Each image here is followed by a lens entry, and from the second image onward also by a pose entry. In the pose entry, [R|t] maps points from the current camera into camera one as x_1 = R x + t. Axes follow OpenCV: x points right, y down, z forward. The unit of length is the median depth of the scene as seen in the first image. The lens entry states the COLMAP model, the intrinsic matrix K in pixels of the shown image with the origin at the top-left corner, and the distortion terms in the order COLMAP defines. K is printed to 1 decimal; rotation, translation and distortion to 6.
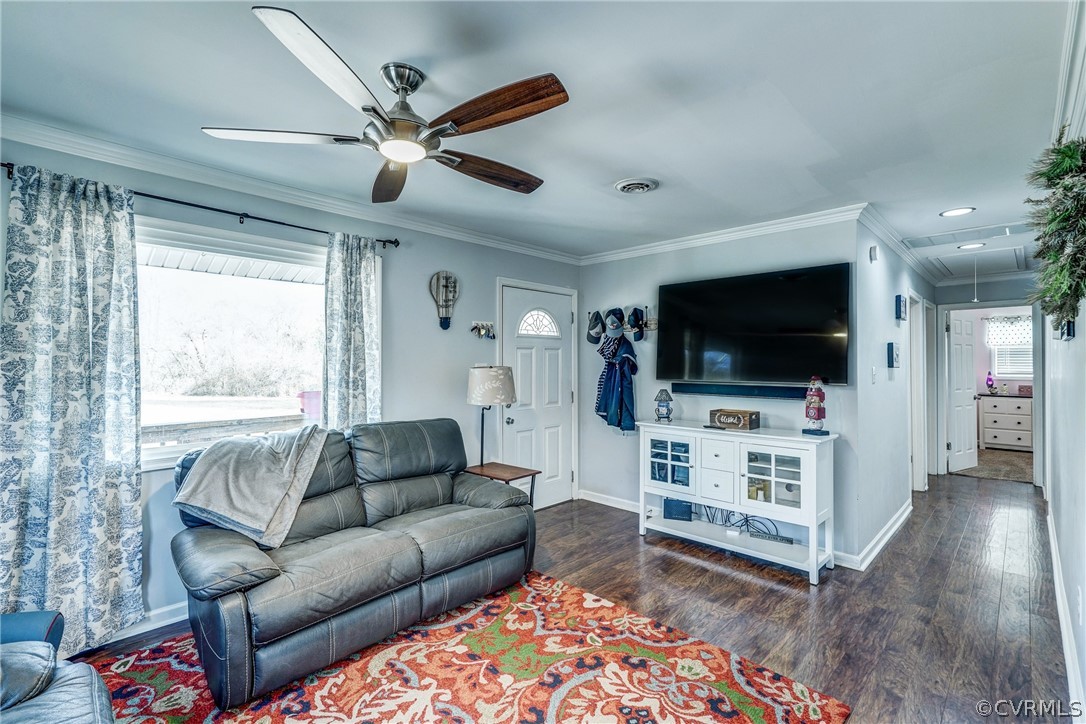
lens RADIAL K [[495.1, 0, 537.8], [0, 495.1, 360.5], [0, 0, 1]] dist [-0.001364, 0.000133]
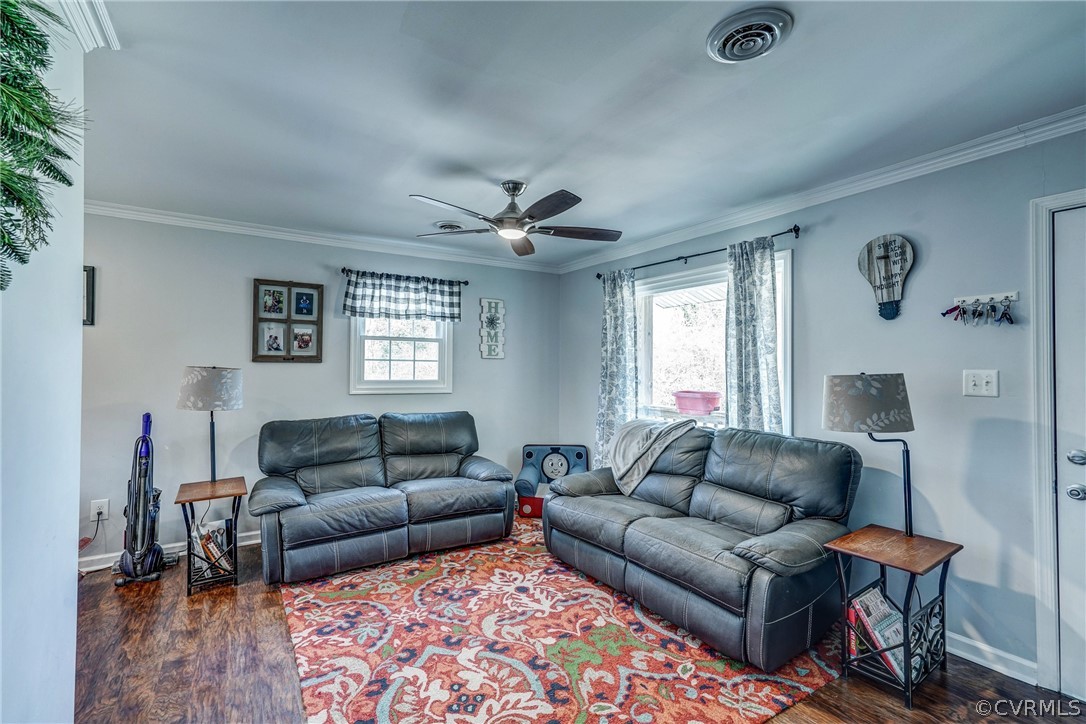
lens RADIAL K [[495.1, 0, 540.9], [0, 495.1, 361.1], [0, 0, 1]] dist [-0.001364, 0.000133]
pose [[-0.239906, -0.014294, -0.970691, 0.930379], [-0.001188, 0.999895, -0.014430, 0.008438], [0.970795, -0.002309, -0.239898, 1.095762]]
